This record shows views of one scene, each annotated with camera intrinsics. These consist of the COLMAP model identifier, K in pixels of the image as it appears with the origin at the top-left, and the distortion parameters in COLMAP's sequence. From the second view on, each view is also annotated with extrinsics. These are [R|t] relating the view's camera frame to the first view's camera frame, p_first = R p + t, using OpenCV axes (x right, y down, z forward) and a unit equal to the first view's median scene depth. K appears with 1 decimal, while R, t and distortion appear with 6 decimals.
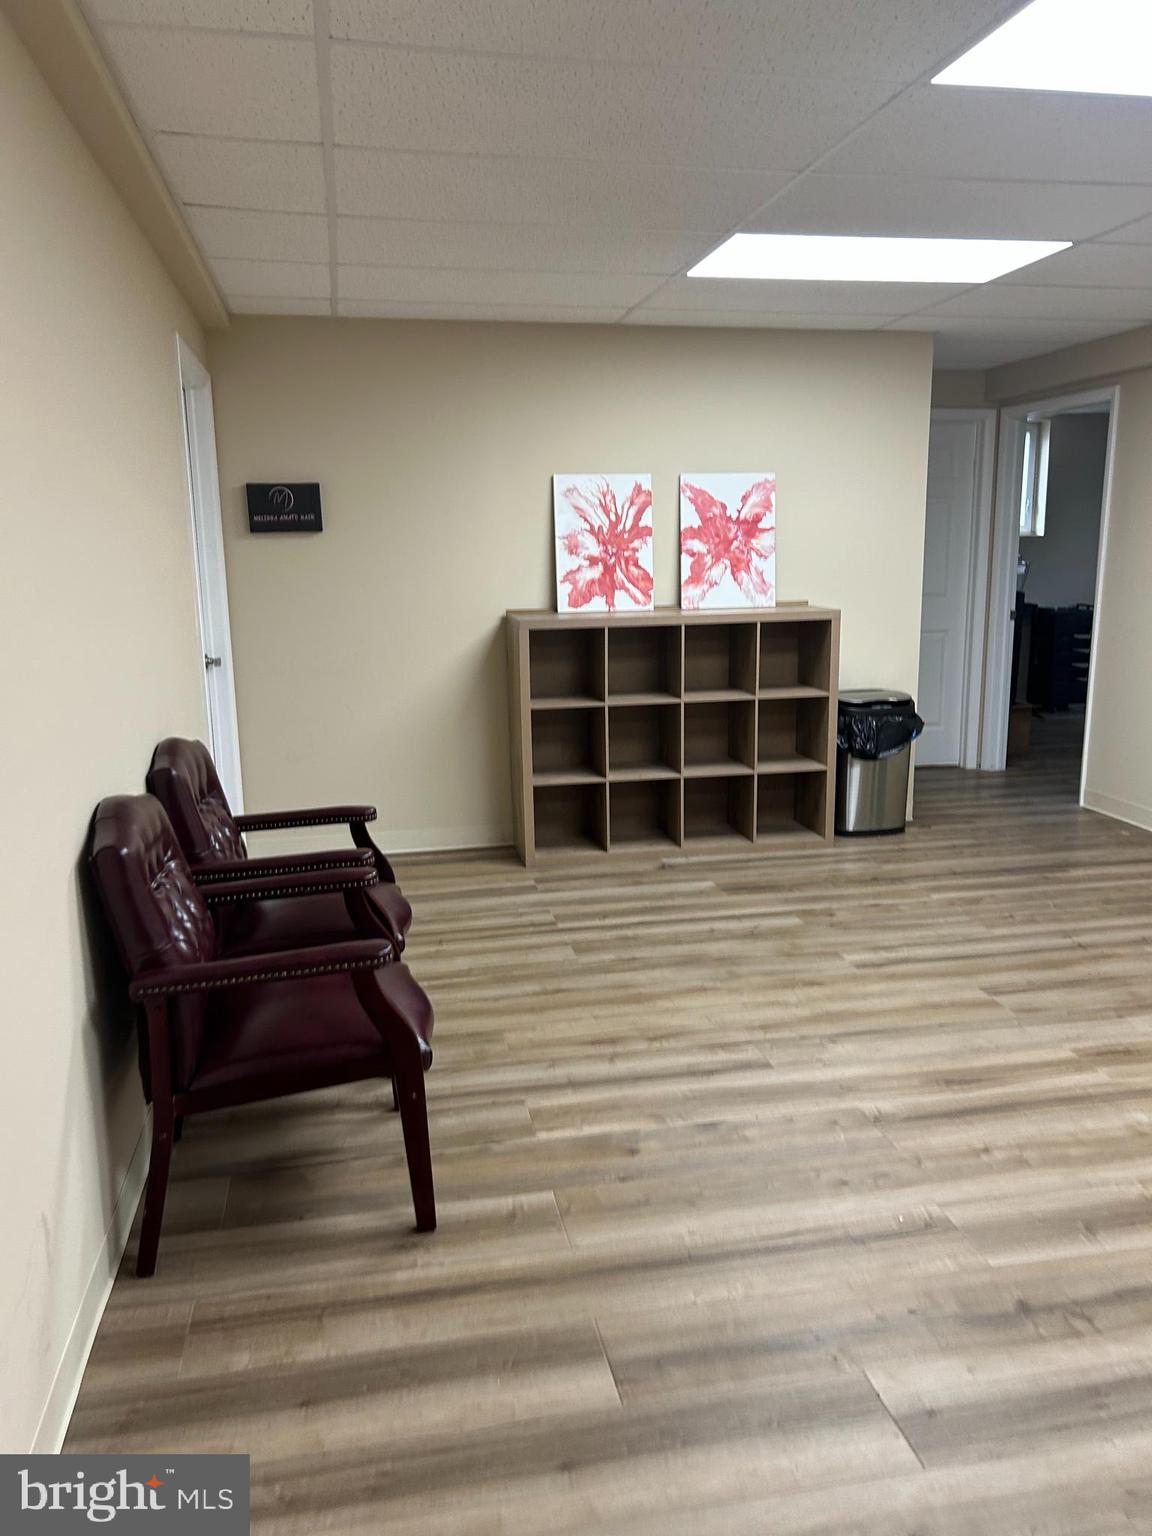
lens RADIAL K [[1153.1, 0, 562.5], [0, 1153.1, 796.7], [0, 0, 1]] dist [0.082036, -0.180845]
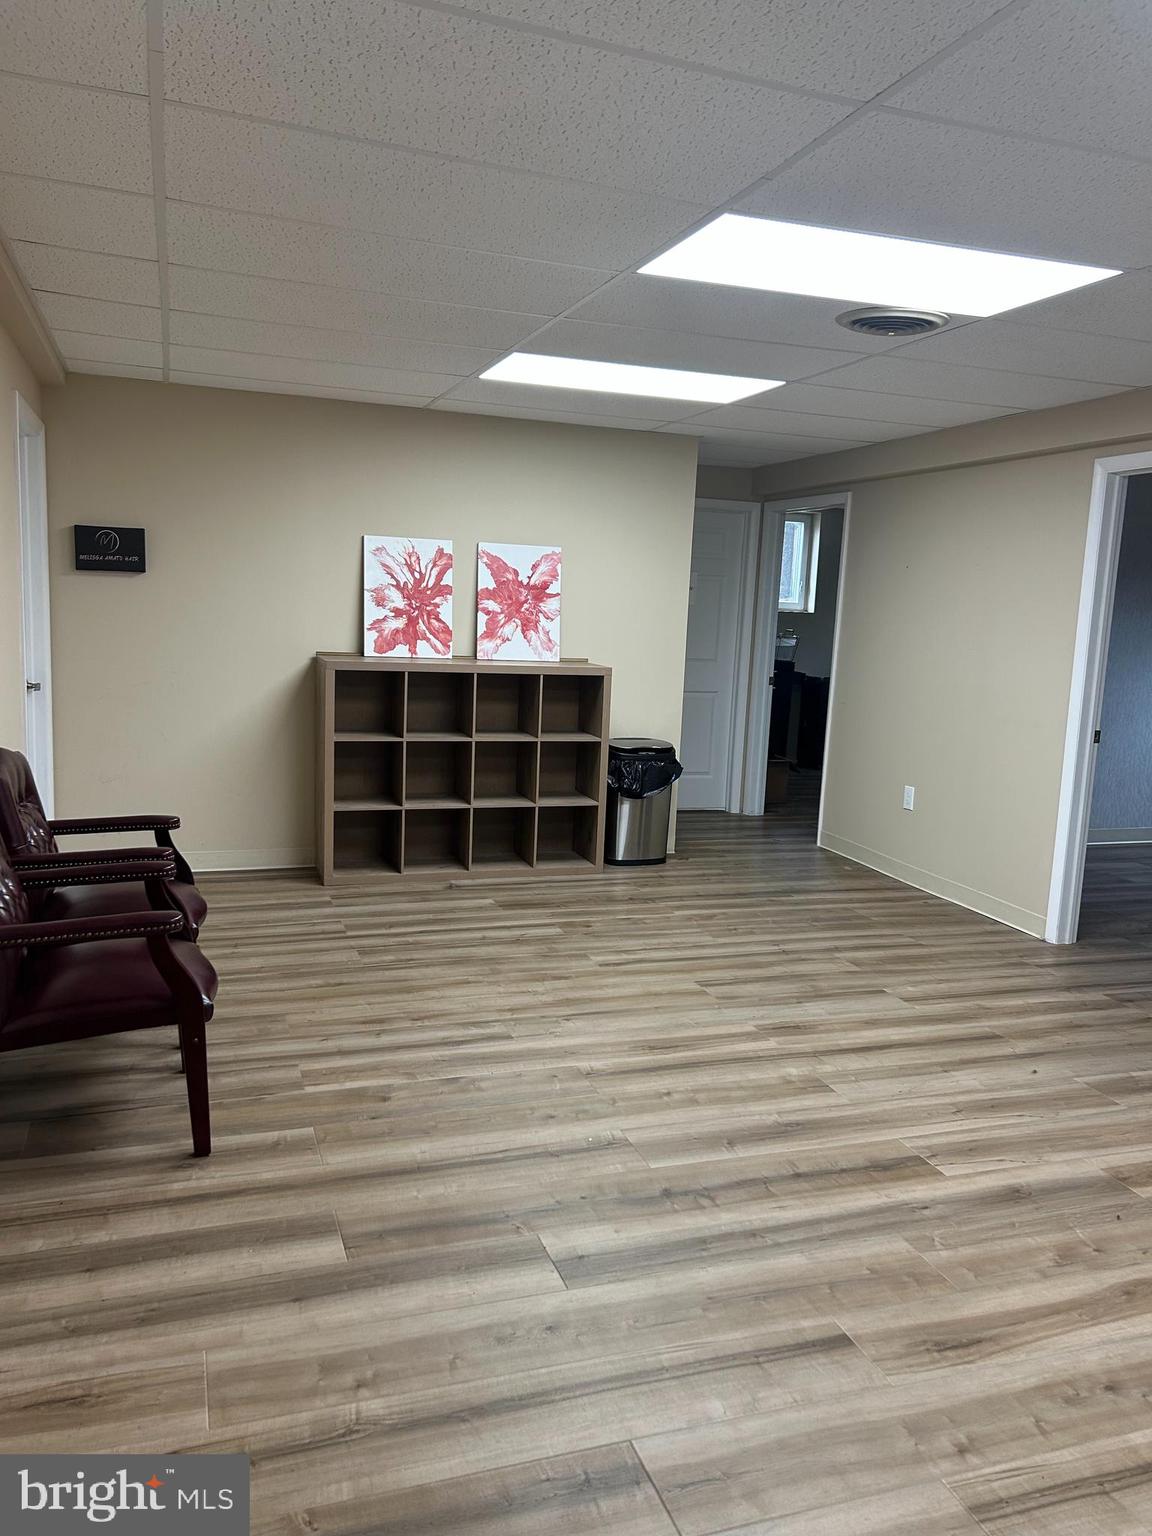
lens RADIAL K [[1156.5, 0, 576.0], [0, 1156.5, 768.0], [0, 0, 1]] dist [0.076907, -0.137676]
pose [[0.987265, 0.035999, 0.154959, 0.041772], [-0.025179, 0.997142, -0.071233, 0.032133], [-0.157080, 0.066424, 0.985350, -0.183655]]
